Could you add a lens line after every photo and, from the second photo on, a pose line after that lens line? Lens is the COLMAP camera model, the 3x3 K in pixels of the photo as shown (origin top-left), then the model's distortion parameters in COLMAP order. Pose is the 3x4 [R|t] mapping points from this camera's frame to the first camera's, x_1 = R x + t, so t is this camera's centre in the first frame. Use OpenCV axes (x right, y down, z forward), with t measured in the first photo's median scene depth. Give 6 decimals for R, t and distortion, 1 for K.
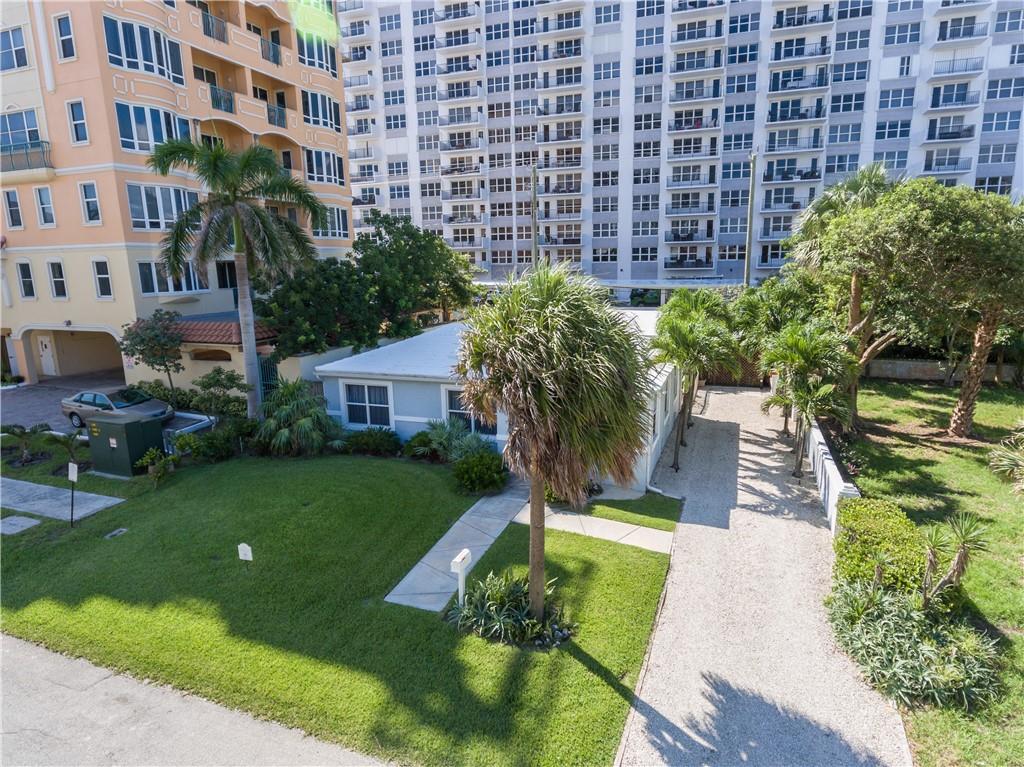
lens RADIAL K [[603.4, 0, 513.5], [0, 603.4, 383.5], [0, 0, 1]] dist [0.001586, -0.002567]
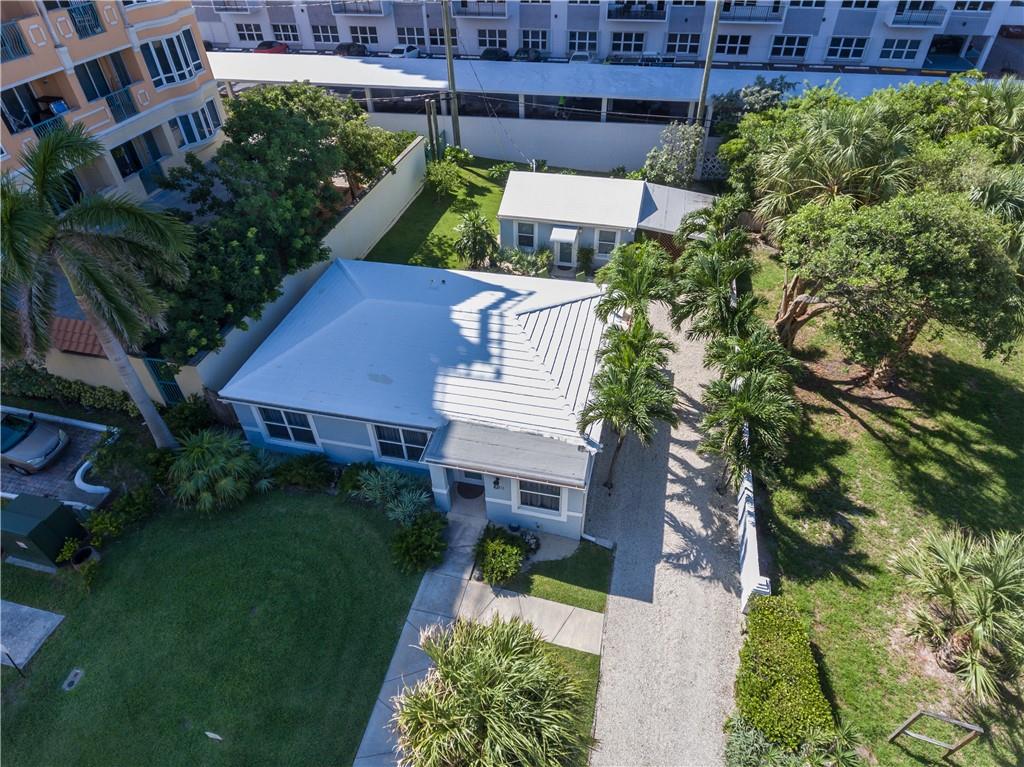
lens RADIAL K [[603.4, 0, 511.9], [0, 603.4, 386.6], [0, 0, 1]] dist [0.001586, -0.002567]
pose [[0.992739, -0.083450, 0.086639, 0.024512], [0.030214, 0.870128, 0.491899, -0.443708], [-0.116436, -0.485709, 0.866331, 0.175562]]
